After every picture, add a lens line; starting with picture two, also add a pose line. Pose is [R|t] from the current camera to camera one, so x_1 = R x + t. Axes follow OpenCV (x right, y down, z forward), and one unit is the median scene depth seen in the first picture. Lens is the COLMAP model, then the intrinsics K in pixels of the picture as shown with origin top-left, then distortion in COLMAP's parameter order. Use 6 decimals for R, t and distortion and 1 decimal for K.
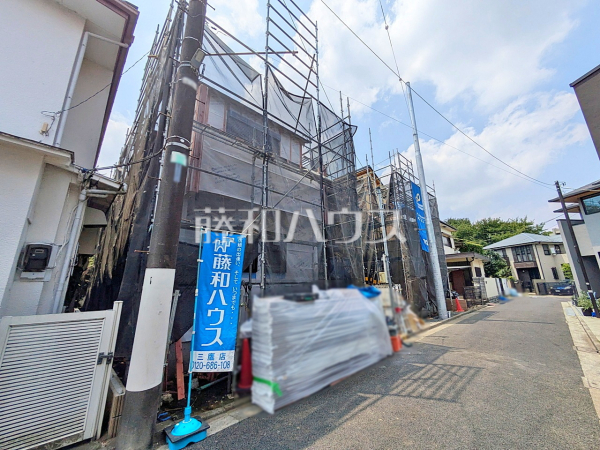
lens RADIAL K [[235.5, 0, 297.9], [0, 235.5, 222.6], [0, 0, 1]] dist [0.003600, -0.000203]
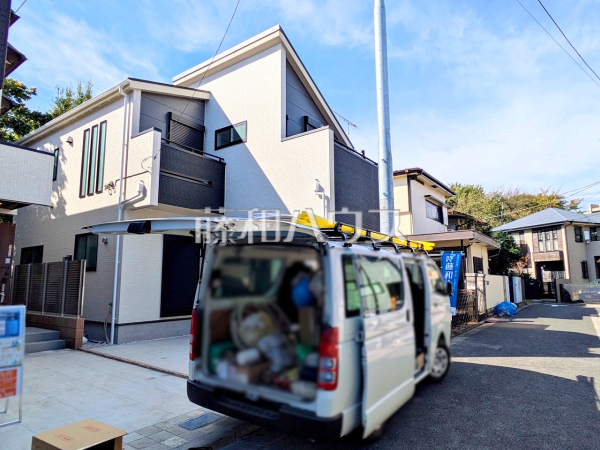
lens RADIAL K [[380.6, 0, 299.0], [0, 380.6, 225.5], [0, 0, 1]] dist [0.009976, -0.006881]
pose [[0.982761, 0.037302, 0.181078, 0.232794], [-0.056464, 0.993196, 0.101848, 0.061685], [-0.176047, -0.110317, 0.978181, 0.248240]]
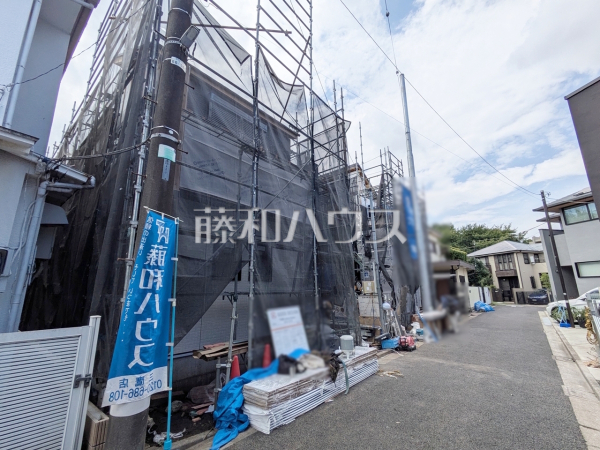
lens RADIAL K [[267.8, 0, 297.6], [0, 267.8, 230.1], [0, 0, 1]] dist [-0.001525, 0.002714]
pose [[0.994139, 0.029013, 0.104145, -0.029177], [-0.032115, 0.999085, 0.028234, -0.007146], [-0.103231, -0.031413, 0.994161, -0.009576]]
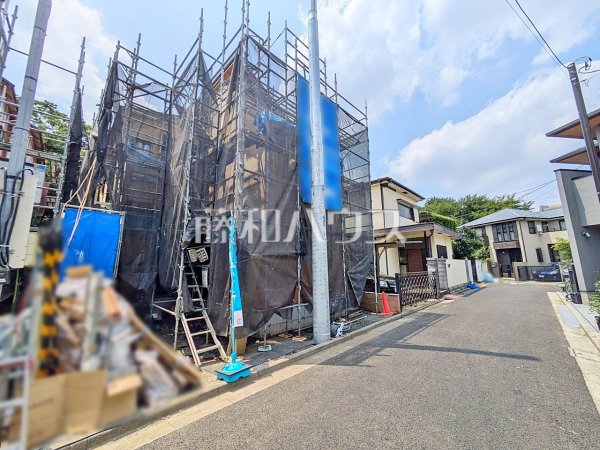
lens RADIAL K [[235.5, 0, 297.4], [0, 235.5, 222.6], [0, 0, 1]] dist [0.003600, -0.000203]
pose [[0.999487, 0.010203, 0.030363, 0.437332], [-0.012368, 0.997327, 0.072006, 0.107374], [-0.029547, -0.072345, 0.996942, 0.429127]]
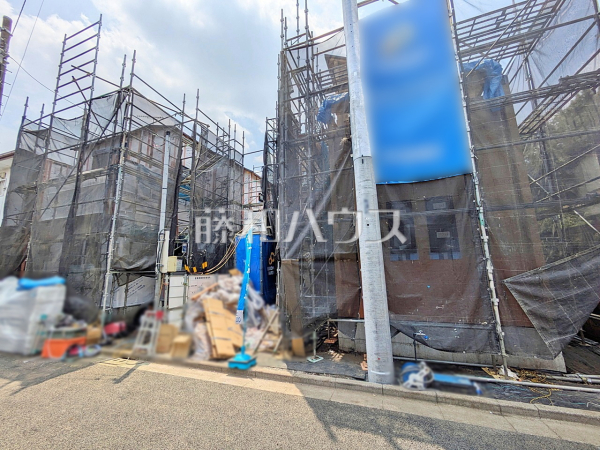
lens RADIAL K [[235.5, 0, 299.1], [0, 235.5, 223.4], [0, 0, 1]] dist [0.003600, -0.000203]
pose [[0.457121, -0.154413, -0.875898, 0.703462], [0.240613, 0.969561, -0.045352, 0.147079], [0.856239, -0.190021, 0.480360, 0.624742]]
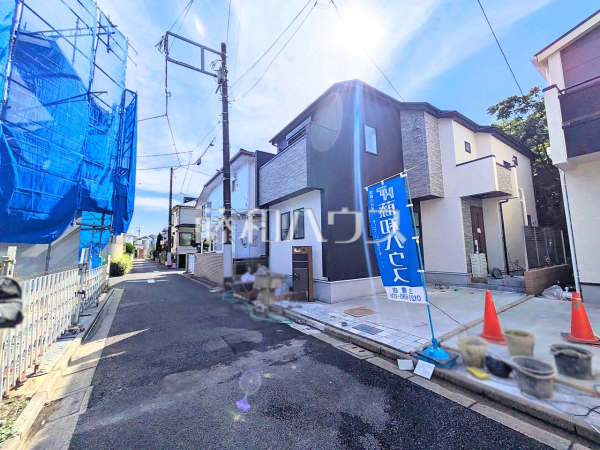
lens RADIAL K [[235.5, 0, 299.6], [0, 235.5, 222.6], [0, 0, 1]] dist [0.003600, -0.000203]
pose [[-0.159319, -0.100559, -0.982092, 0.543186], [0.269087, 0.952709, -0.141203, 0.137203], [0.949847, -0.286764, -0.124726, 0.532823]]
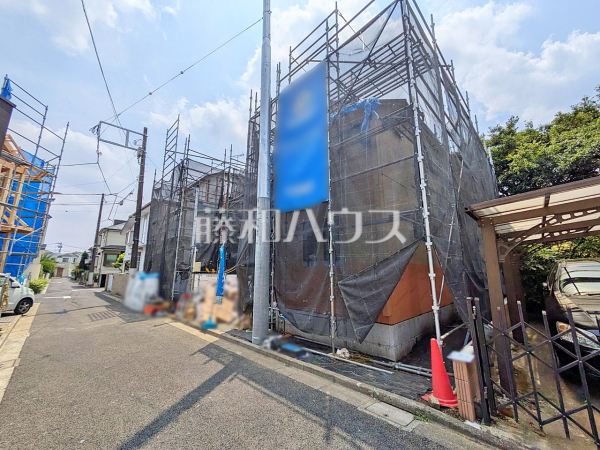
lens RADIAL K [[235.5, 0, 301.9], [0, 235.5, 224.5], [0, 0, 1]] dist [0.003600, -0.000203]
pose [[0.039281, -0.184391, -0.982068, 0.926157], [0.252633, 0.952728, -0.168777, 0.216672], [0.966764, -0.241473, 0.084008, 0.878432]]
